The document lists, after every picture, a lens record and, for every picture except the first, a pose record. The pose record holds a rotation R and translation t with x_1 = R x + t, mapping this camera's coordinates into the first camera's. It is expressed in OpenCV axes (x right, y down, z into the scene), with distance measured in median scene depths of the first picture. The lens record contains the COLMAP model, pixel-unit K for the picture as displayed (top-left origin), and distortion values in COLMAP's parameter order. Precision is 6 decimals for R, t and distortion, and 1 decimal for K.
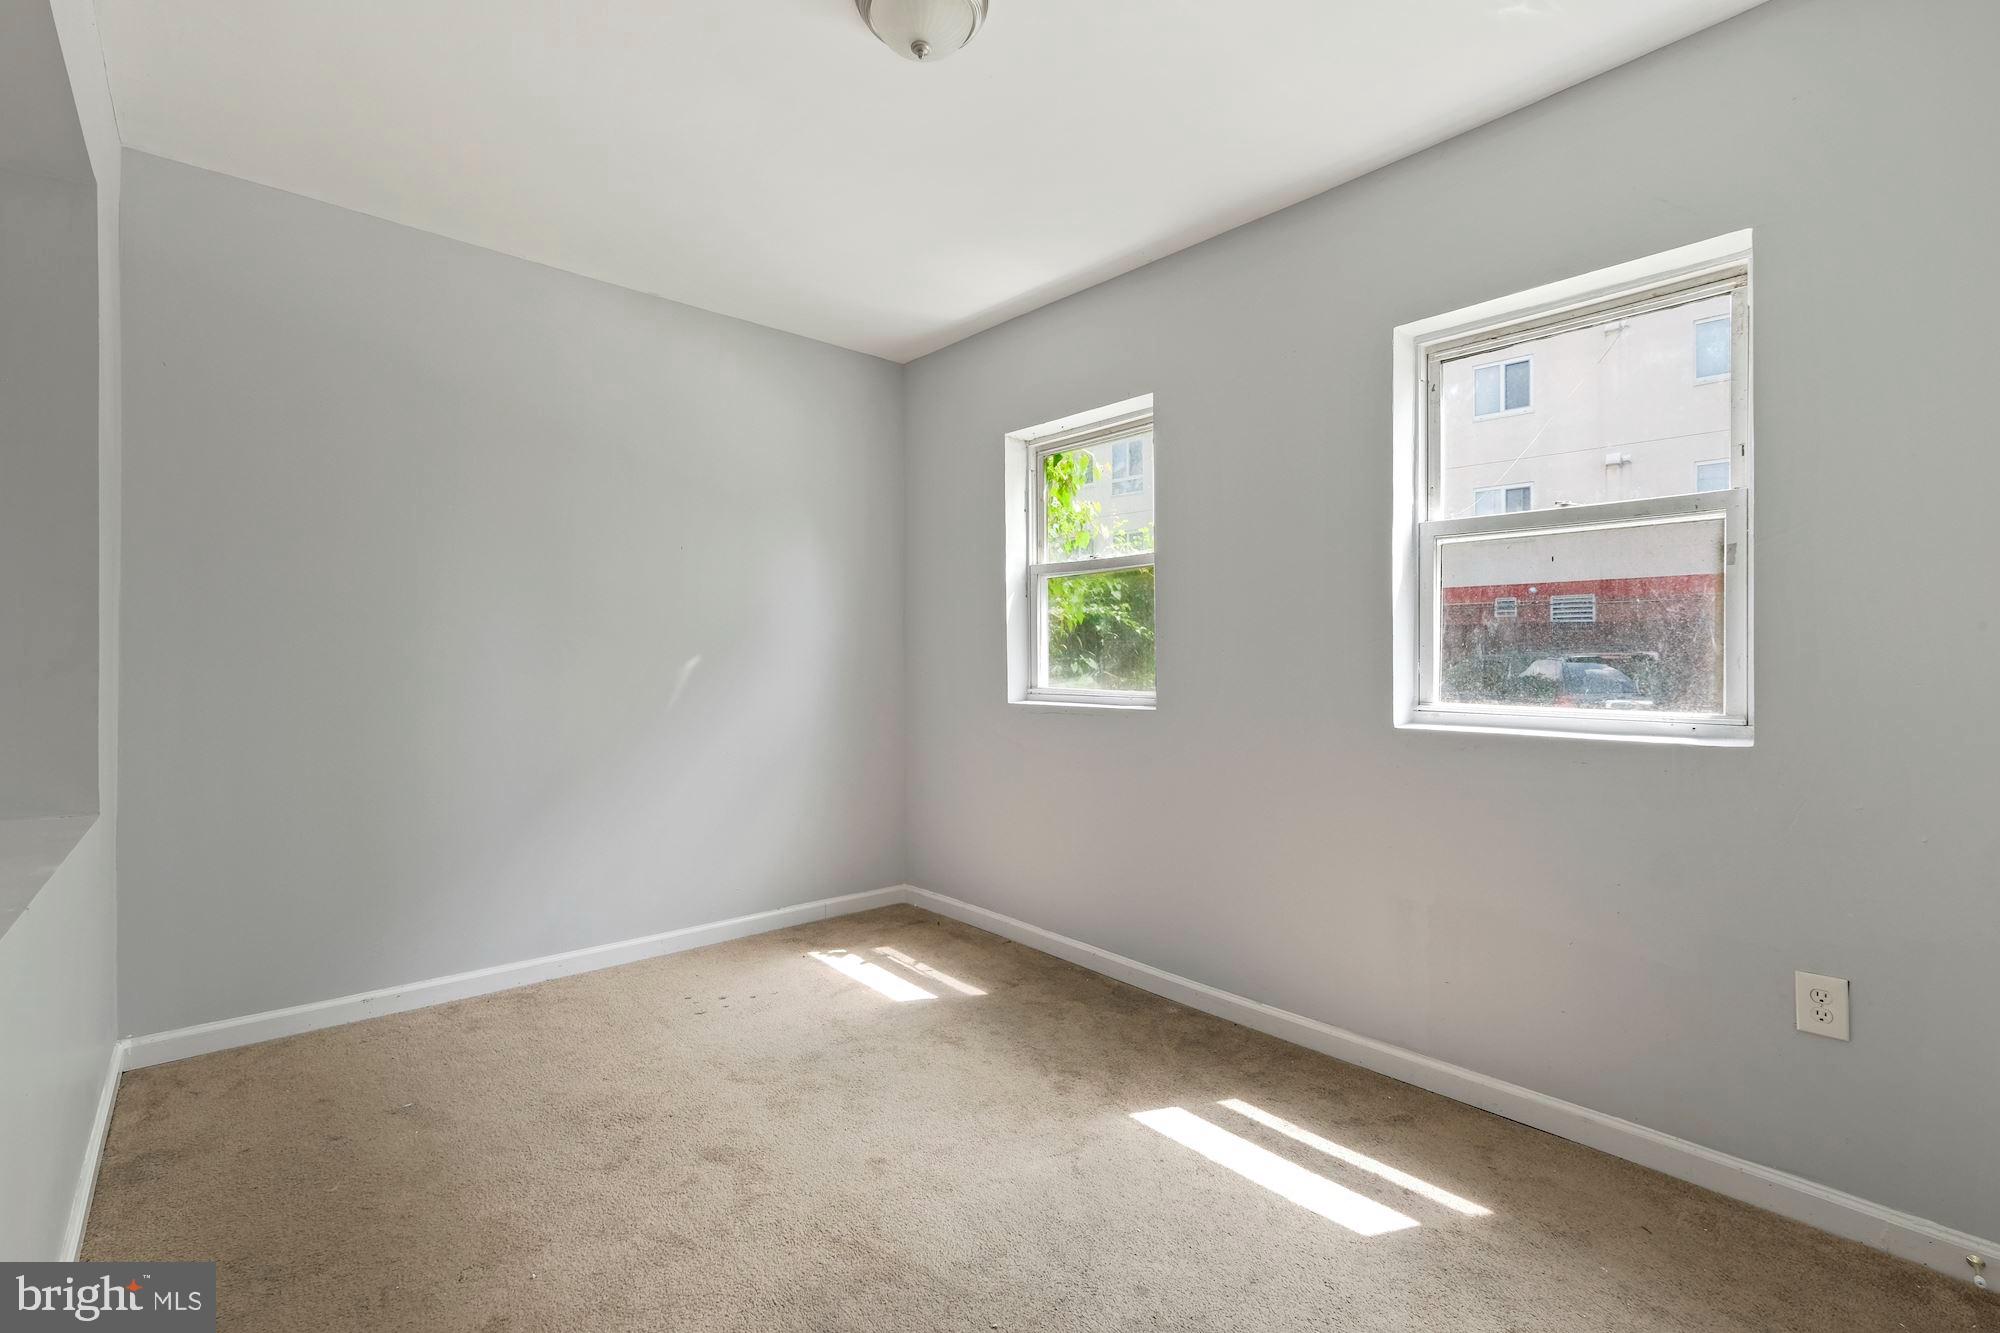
lens RADIAL K [[881.1, 0, 1006.8], [0, 881.1, 672.1], [0, 0, 1]] dist [0.000580, 0.000295]
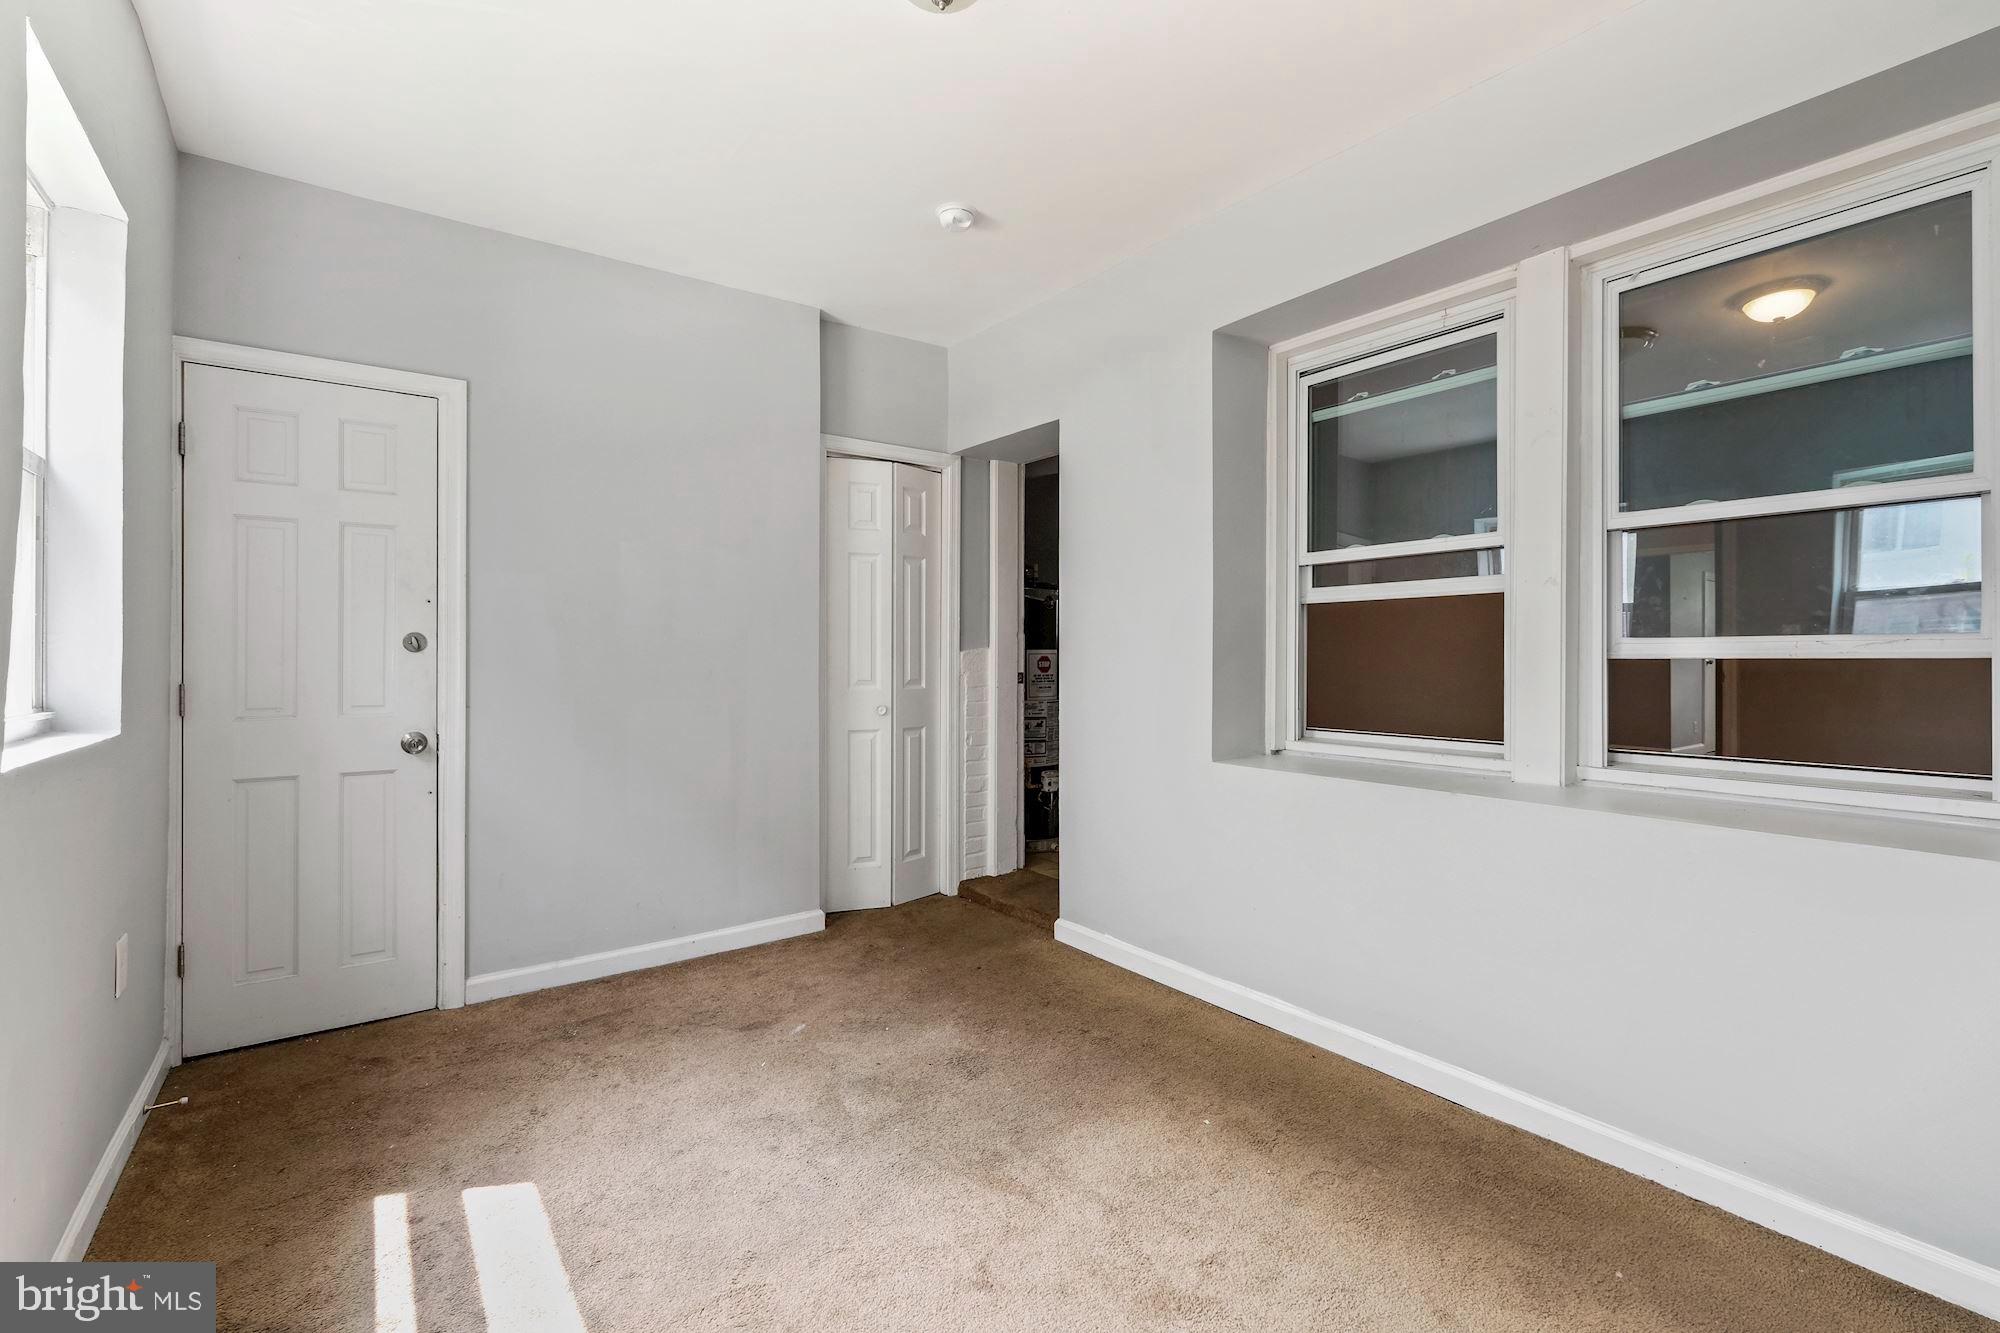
lens RADIAL K [[883.6, 0, 1000.9], [0, 883.6, 659.6], [0, 0, 1]] dist [-0.001597, 0.000141]
pose [[-0.995064, 0.001313, 0.099223, -0.205814], [0.002390, 0.999940, 0.010731, -0.004916], [-0.099203, 0.010915, -0.995007, 1.540270]]
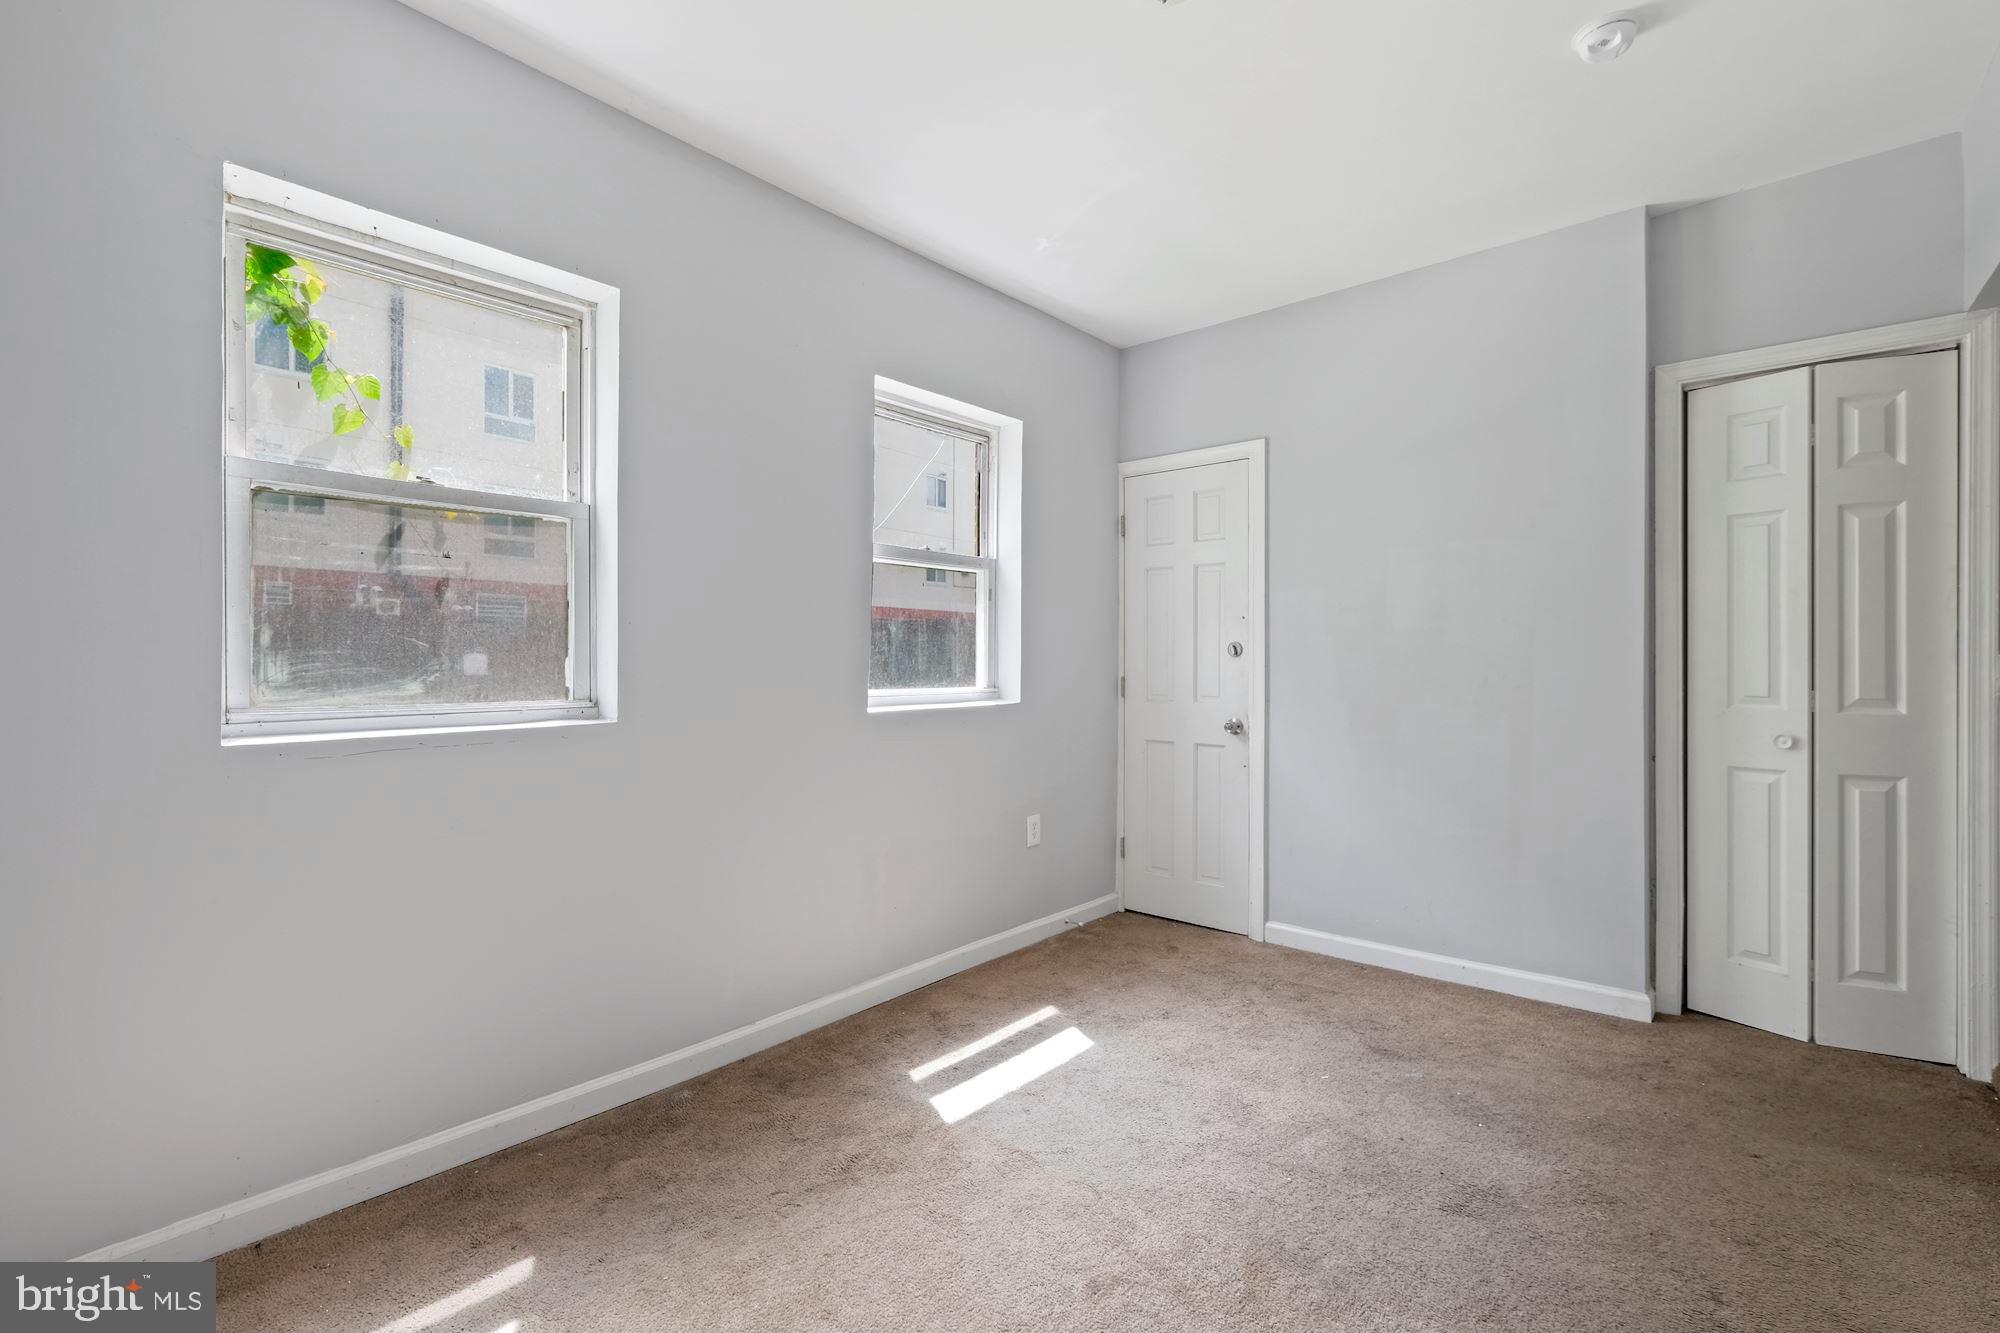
lens RADIAL K [[874.8, 0, 1000.0], [0, 874.8, 666.5], [0, 0, 1]] dist [-0.003182, -0.000086]
pose [[-0.123179, -0.010828, 0.992325, -0.788876], [0.009624, 0.999880, 0.012105, -0.011082], [-0.992338, 0.011041, -0.123060, 1.024376]]
